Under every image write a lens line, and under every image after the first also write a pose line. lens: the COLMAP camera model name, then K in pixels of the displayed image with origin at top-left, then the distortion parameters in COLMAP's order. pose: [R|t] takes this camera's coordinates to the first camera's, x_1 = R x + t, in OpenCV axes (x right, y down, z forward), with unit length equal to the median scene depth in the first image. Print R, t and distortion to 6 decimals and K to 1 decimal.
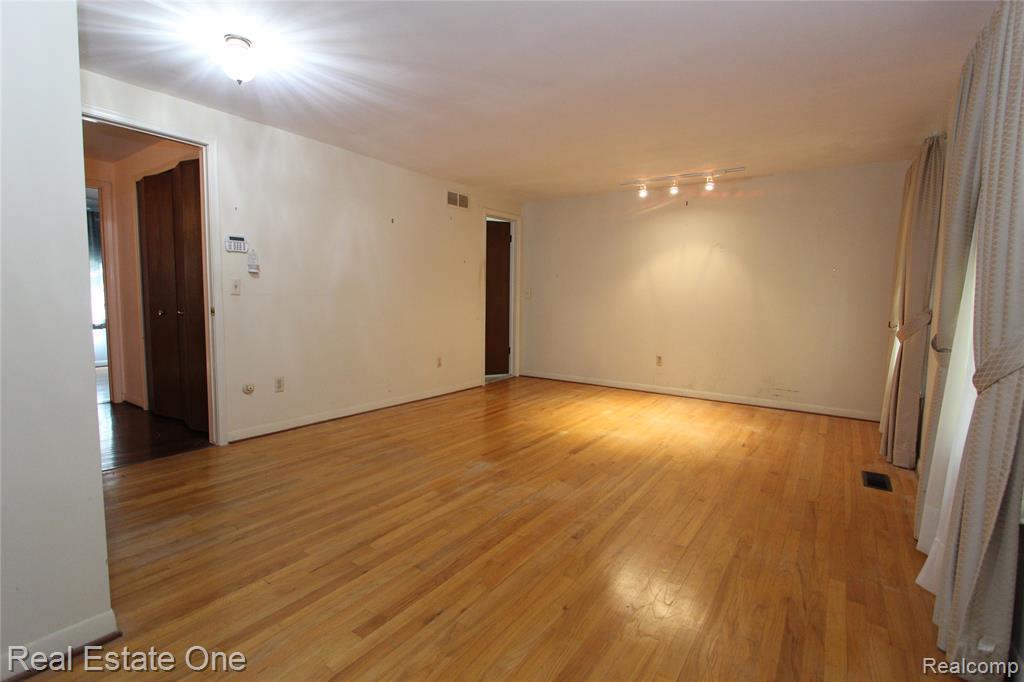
lens RADIAL K [[468.2, 0, 510.0], [0, 468.2, 343.4], [0, 0, 1]] dist [-0.002547, 0.000533]
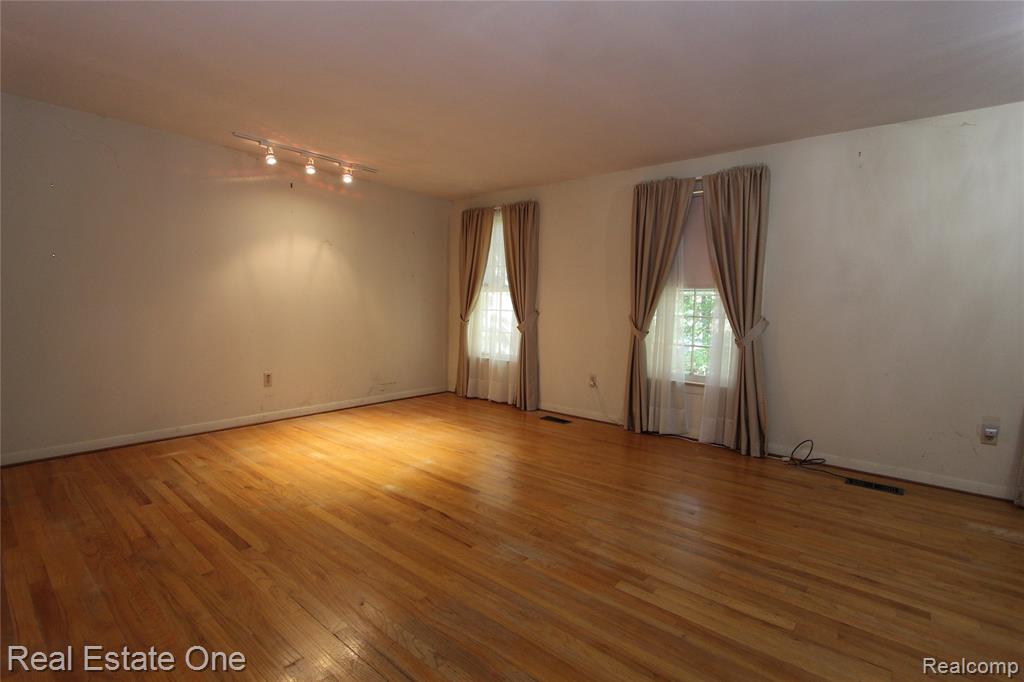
lens RADIAL K [[468.2, 0, 513.4], [0, 468.2, 337.7], [0, 0, 1]] dist [-0.002547, 0.000533]
pose [[0.073521, -0.080584, 0.994033, -0.676648], [0.072738, 0.994509, 0.075243, -0.098159], [-0.994638, 0.066772, 0.078979, 0.857574]]
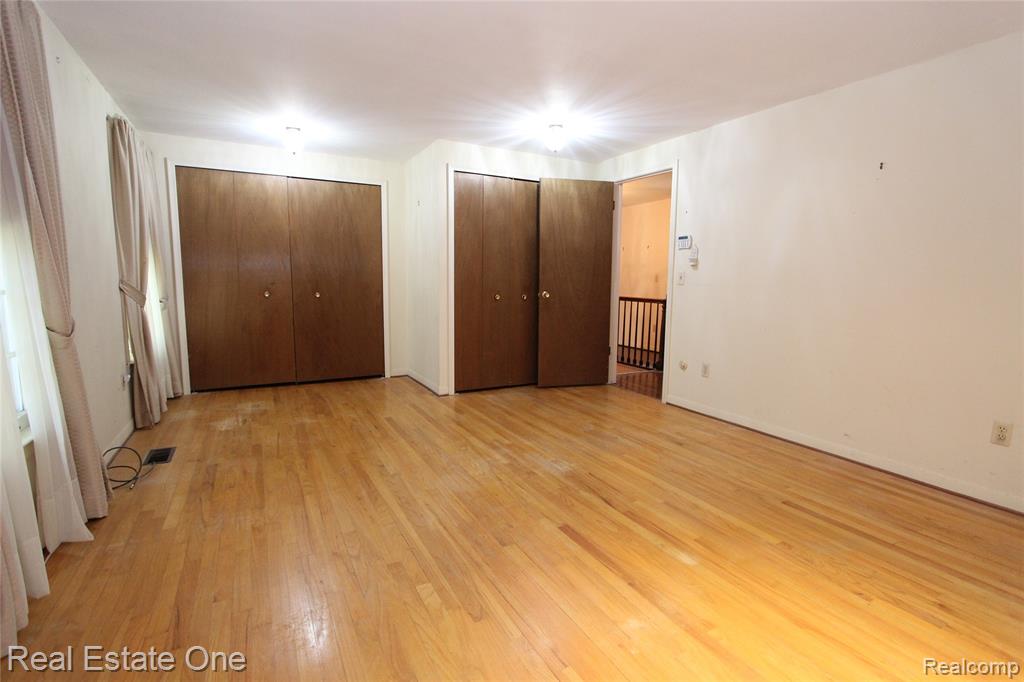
lens RADIAL K [[468.2, 0, 512.8], [0, 468.2, 344.4], [0, 0, 1]] dist [-0.002547, 0.000533]
pose [[-0.439442, 0.100675, -0.892611, 0.714577], [-0.105524, 0.981033, 0.162599, -0.107041], [0.892051, 0.165645, -0.420483, 1.175923]]
